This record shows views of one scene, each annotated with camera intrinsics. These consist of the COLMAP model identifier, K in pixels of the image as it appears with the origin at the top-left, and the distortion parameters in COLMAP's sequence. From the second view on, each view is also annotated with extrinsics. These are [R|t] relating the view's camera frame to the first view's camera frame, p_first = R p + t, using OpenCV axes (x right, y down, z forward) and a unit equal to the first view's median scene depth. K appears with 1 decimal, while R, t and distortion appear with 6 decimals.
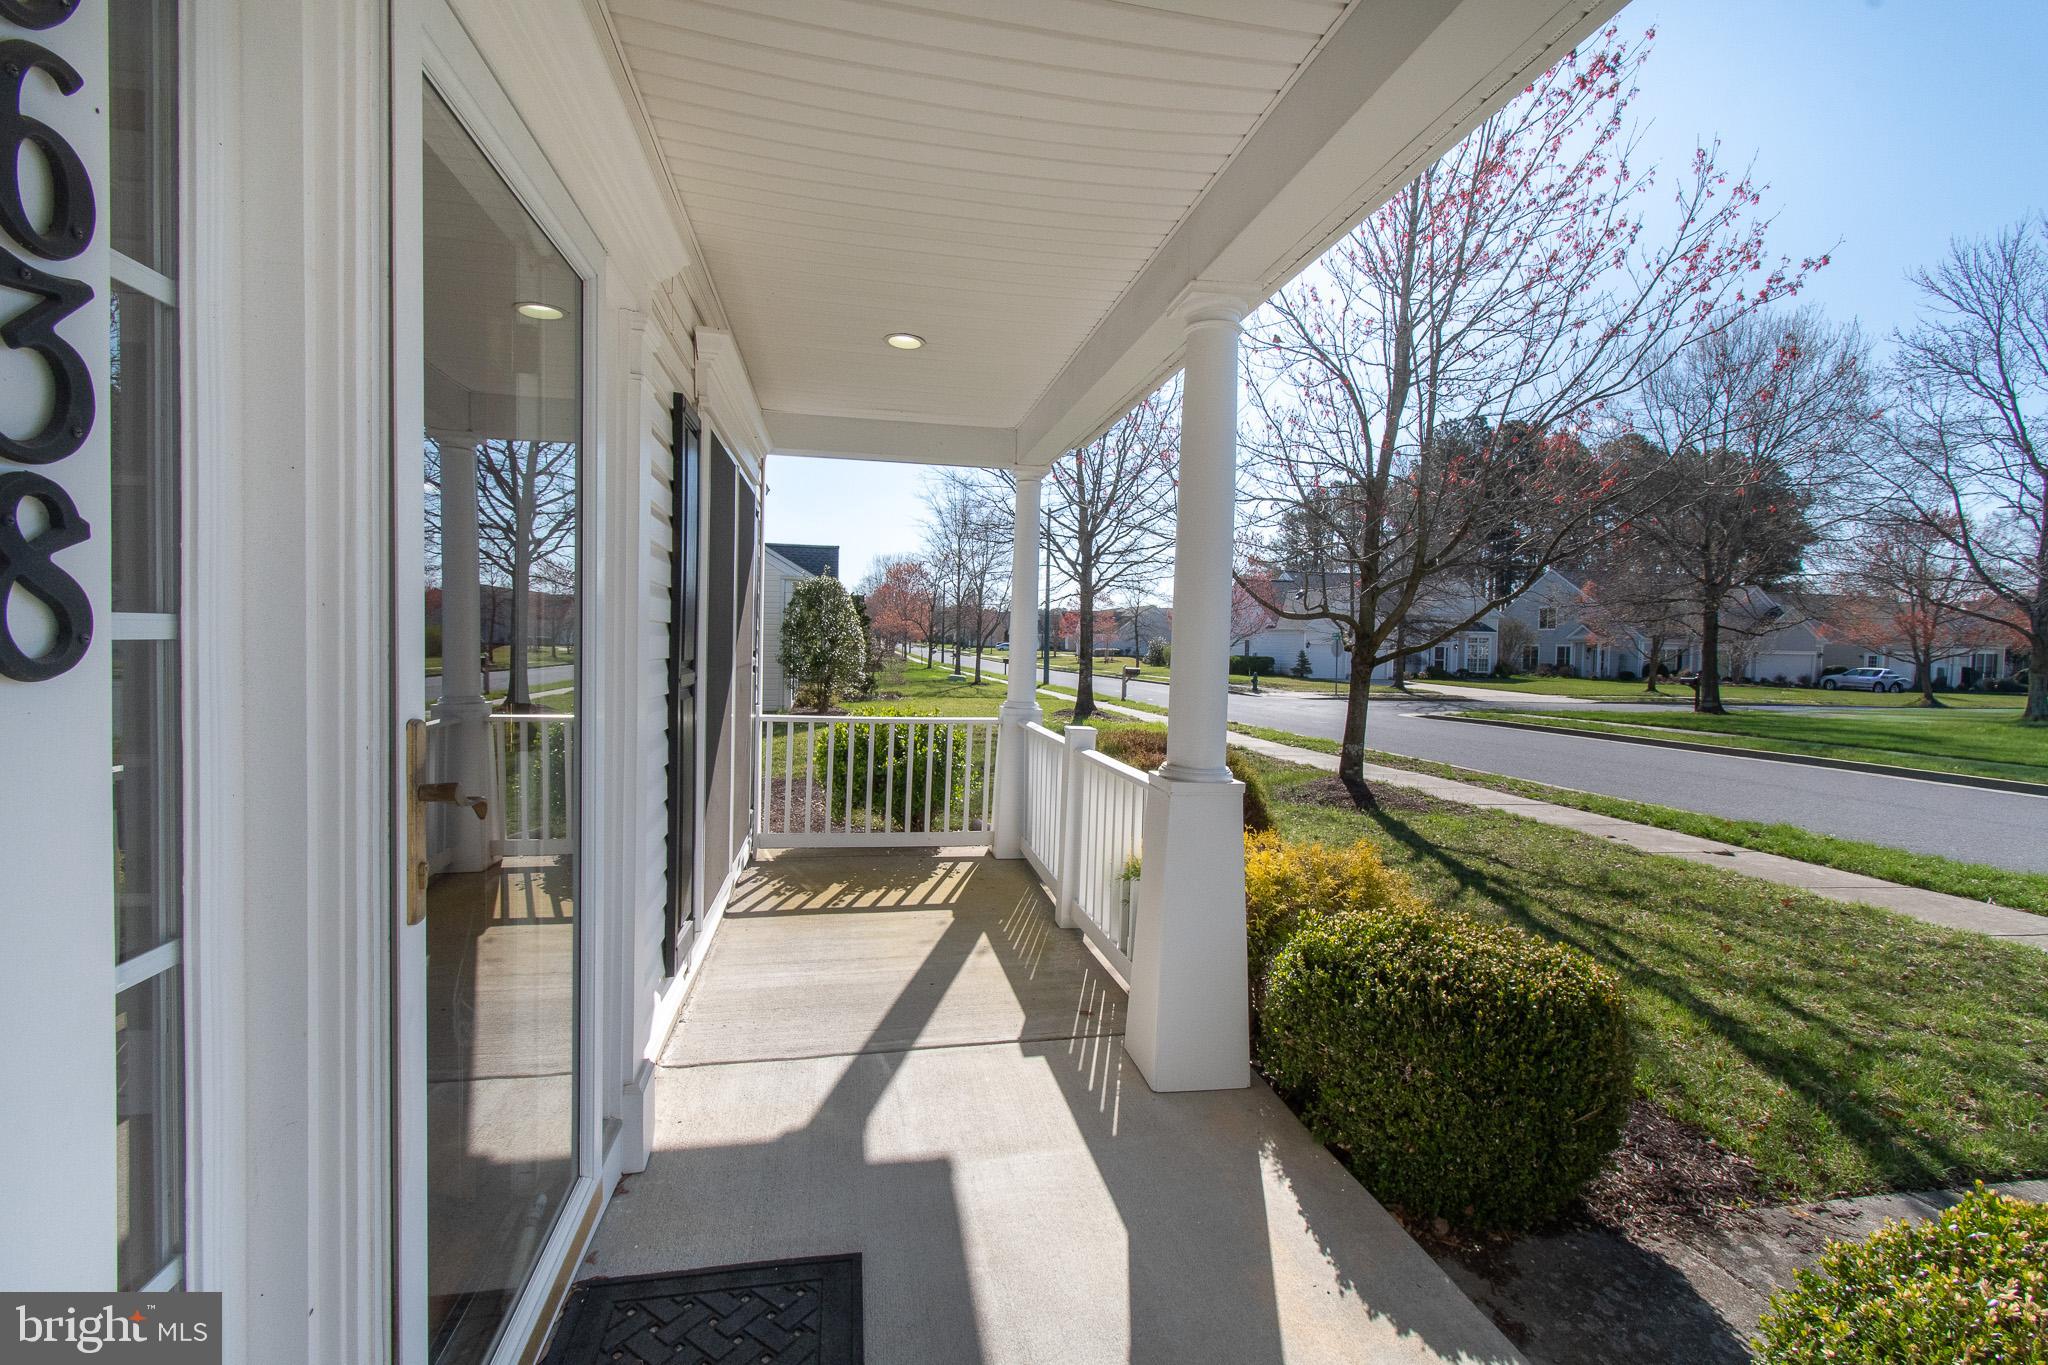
lens RADIAL K [[901.9, 0, 1023.5], [0, 901.9, 673.7], [0, 0, 1]] dist [0.000242, 0.000361]
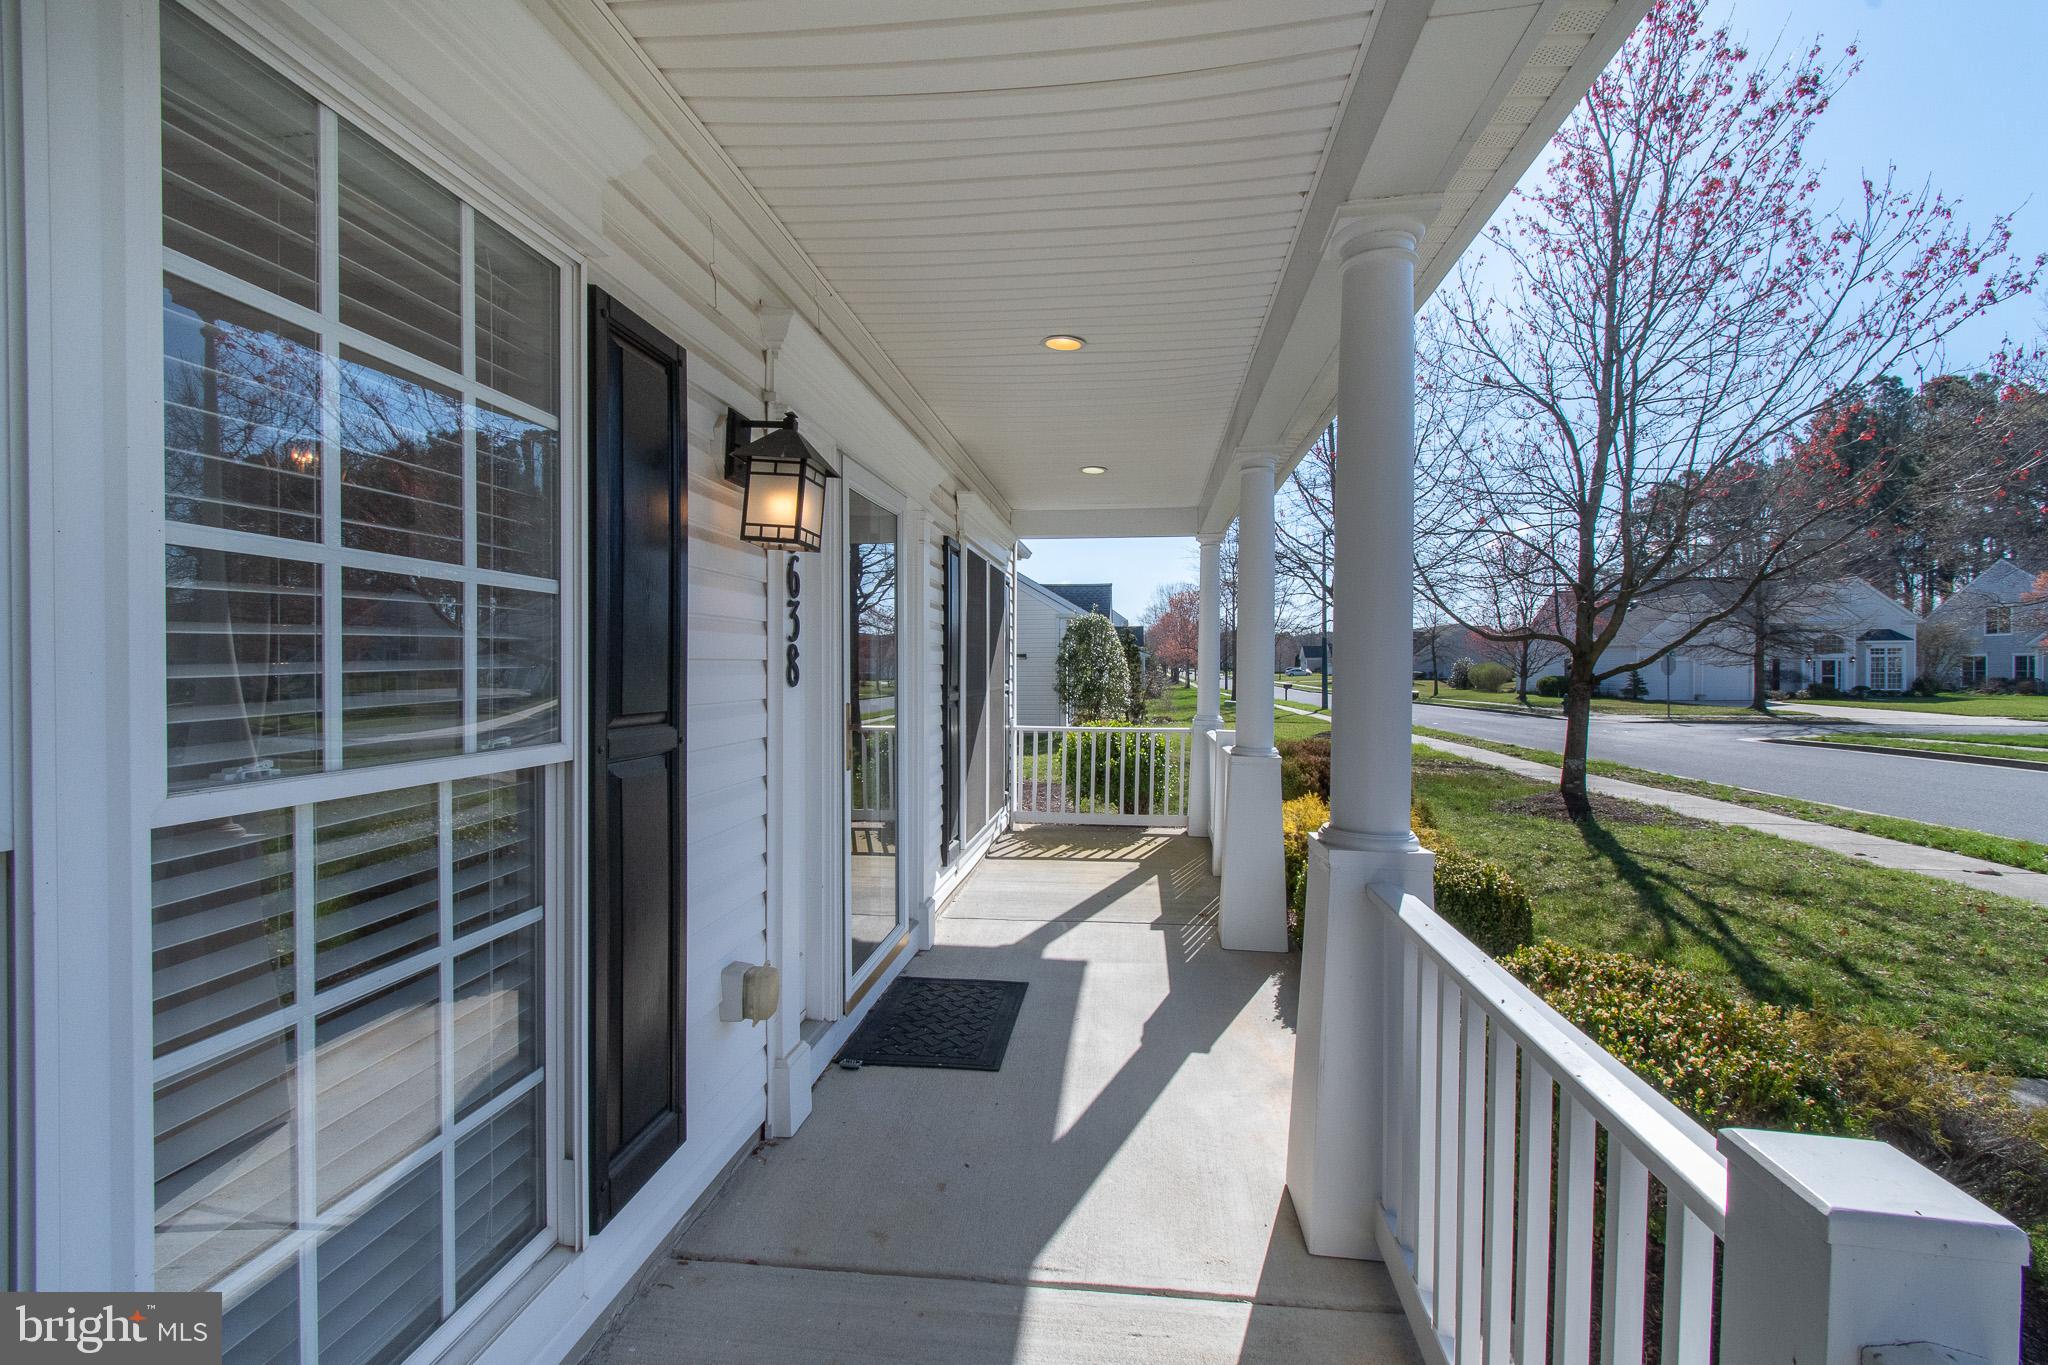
lens RADIAL K [[901.9, 0, 1023.5], [0, 901.9, 673.7], [0, 0, 1]] dist [0.000242, 0.000361]
pose [[0.949499, -0.022540, -0.312959, 0.154549], [0.012748, 0.999364, -0.033299, 0.011313], [0.313510, 0.027628, 0.949183, -0.312350]]
